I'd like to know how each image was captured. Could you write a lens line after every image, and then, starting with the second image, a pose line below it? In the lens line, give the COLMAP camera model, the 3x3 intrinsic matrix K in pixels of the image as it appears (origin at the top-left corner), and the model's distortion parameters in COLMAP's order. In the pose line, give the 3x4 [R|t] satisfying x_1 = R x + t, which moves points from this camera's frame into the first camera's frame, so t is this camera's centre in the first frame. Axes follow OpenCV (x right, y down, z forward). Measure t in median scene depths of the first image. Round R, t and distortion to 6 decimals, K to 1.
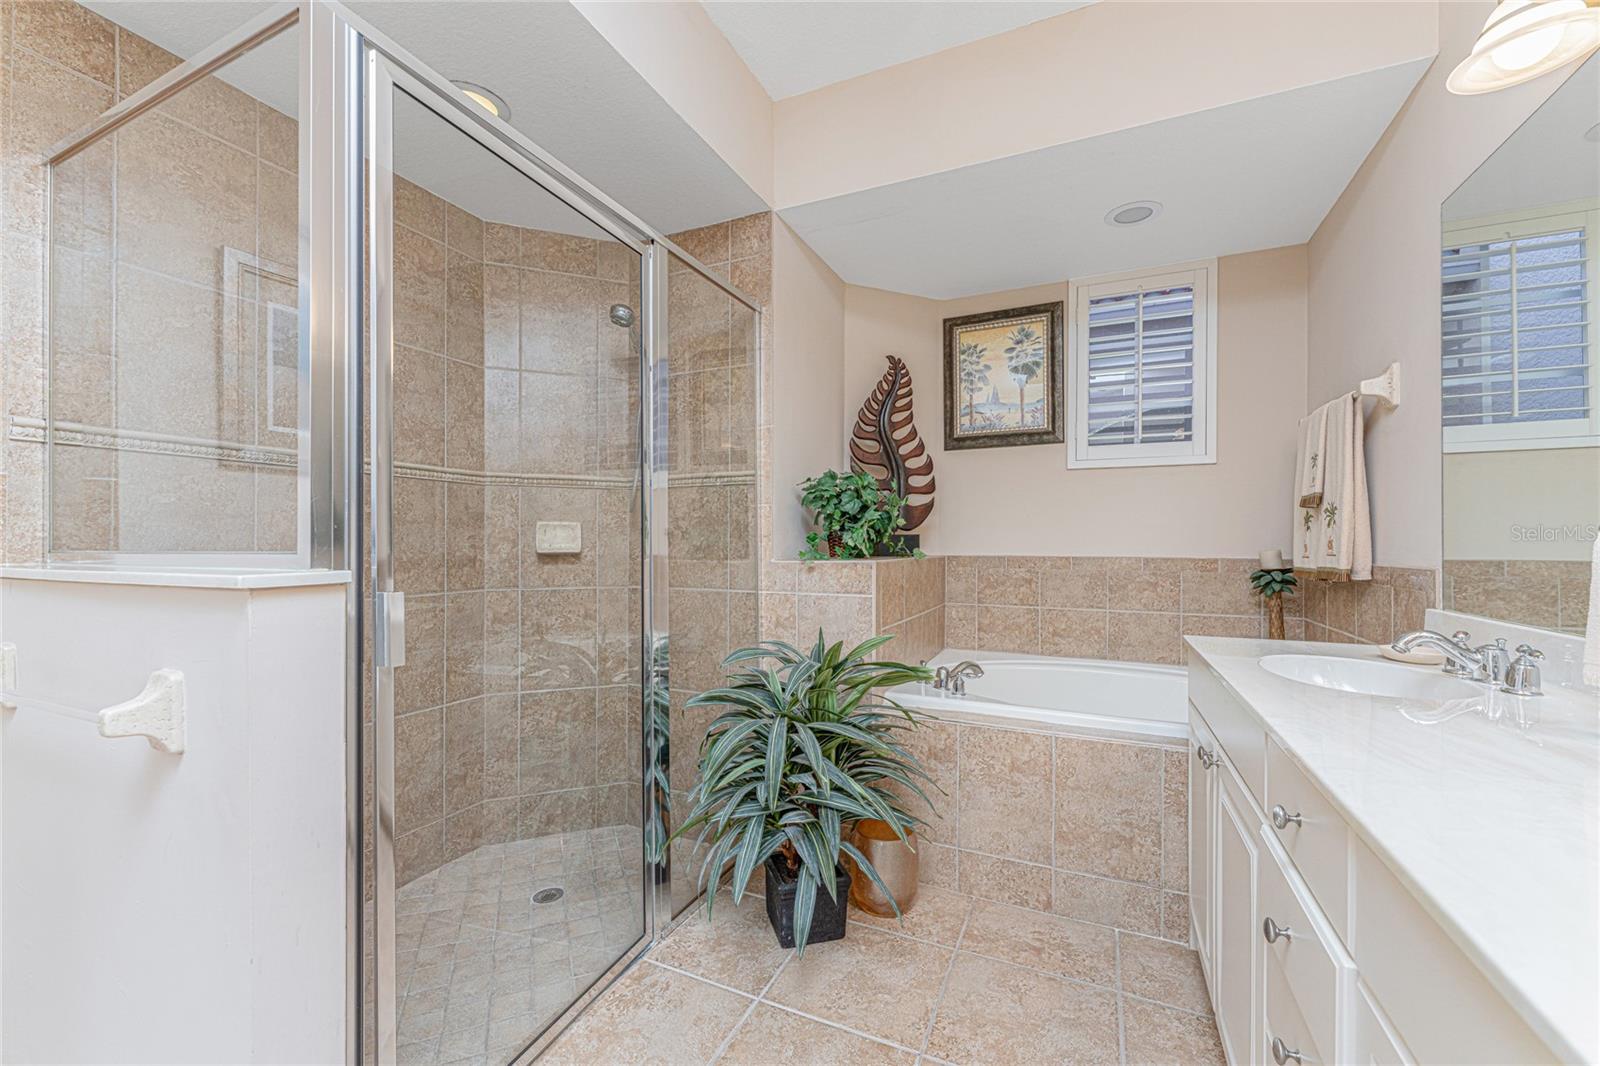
lens RADIAL K [[659.7, 0, 791.0], [0, 659.7, 541.6], [0, 0, 1]] dist [0.001195, -0.000310]
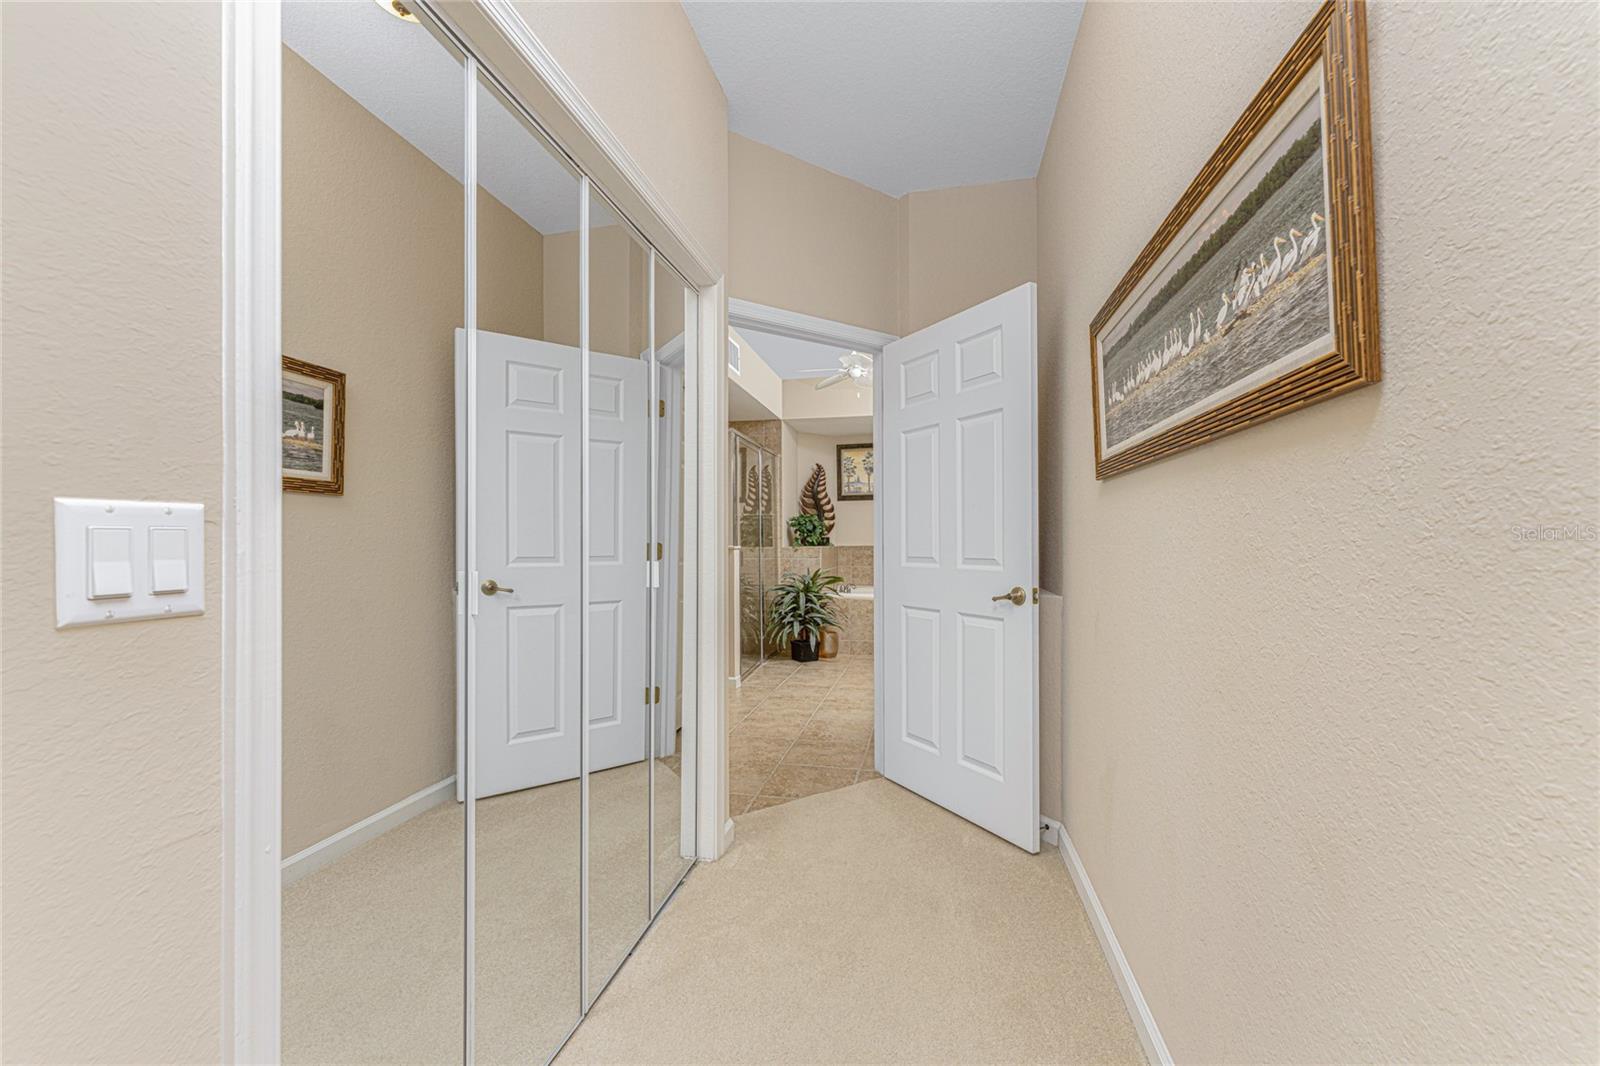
lens RADIAL K [[636.6, 0, 770.8], [0, 636.6, 532.2], [0, 0, 1]] dist [-0.000021, -0.000057]
pose [[0.982978, -0.002096, 0.183709, -0.541384], [0.004125, 0.999935, -0.010662, -0.004807], [-0.183675, 0.011239, 0.982923, -1.534430]]
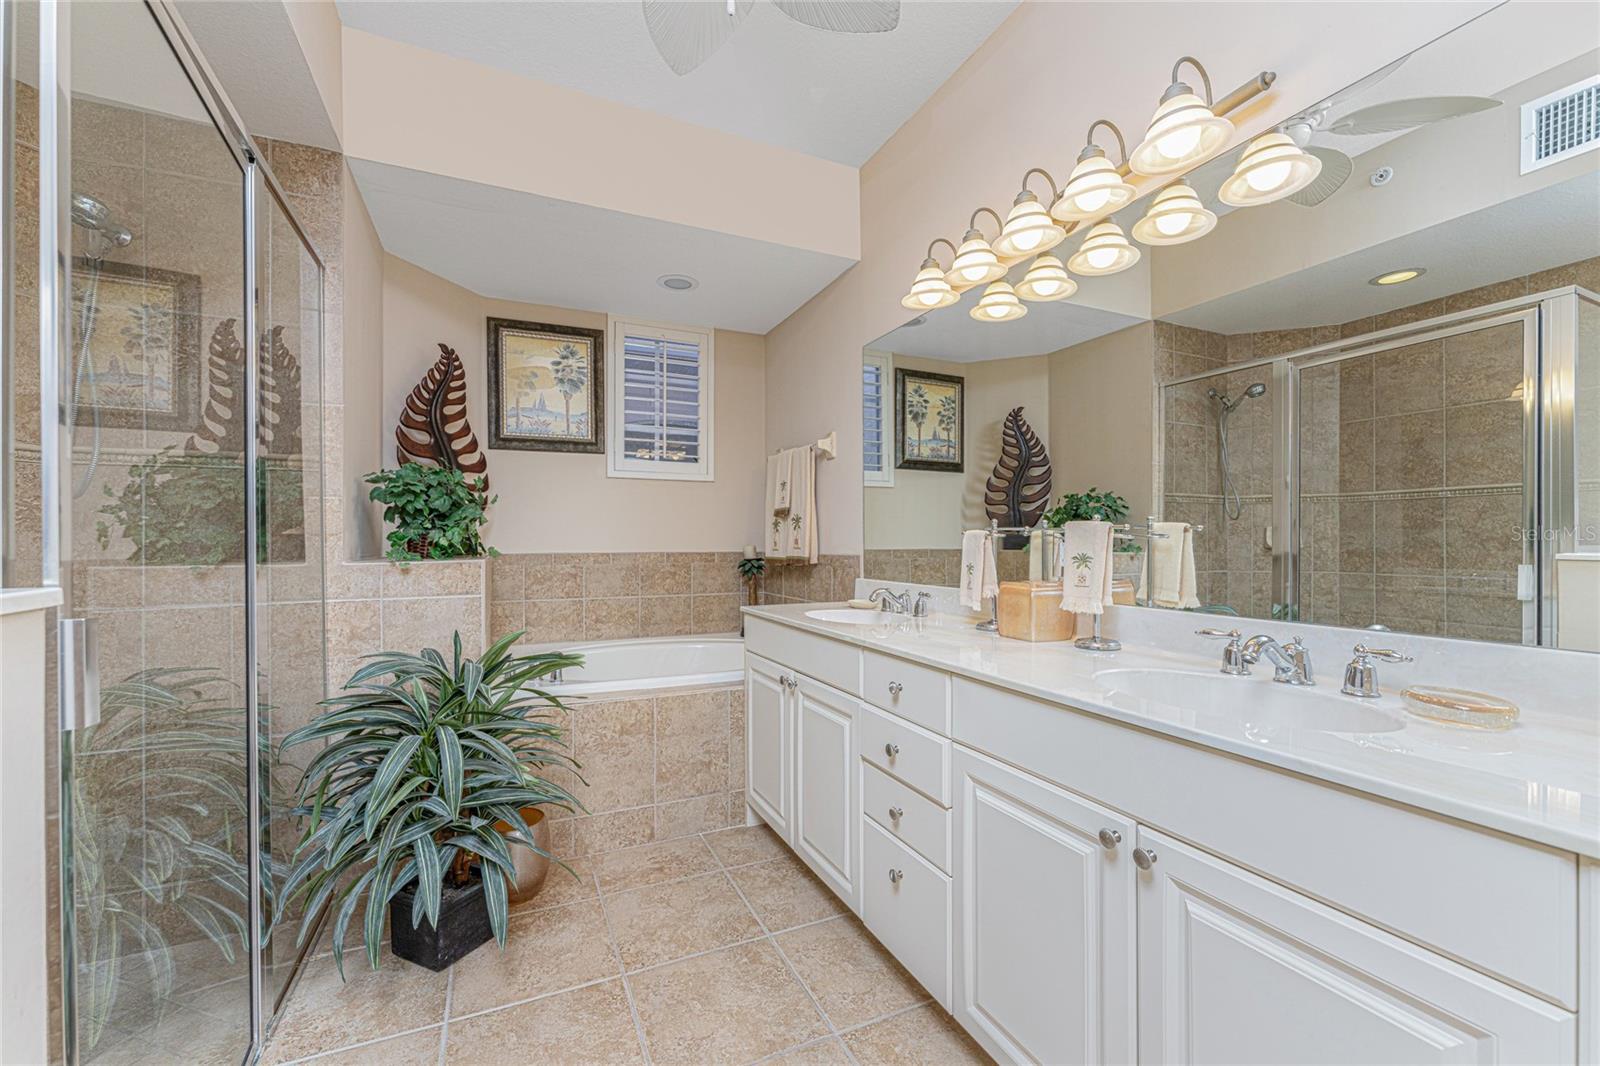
lens RADIAL K [[657.0, 0, 800.6], [0, 657.0, 537.1], [0, 0, 1]] dist [0.000415, -0.000081]
pose [[0.647761, 0.000509, 0.761844, -0.283431], [0.001741, 0.999996, -0.002148, -0.002031], [-0.761842, 0.002718, 0.647758, -0.002991]]
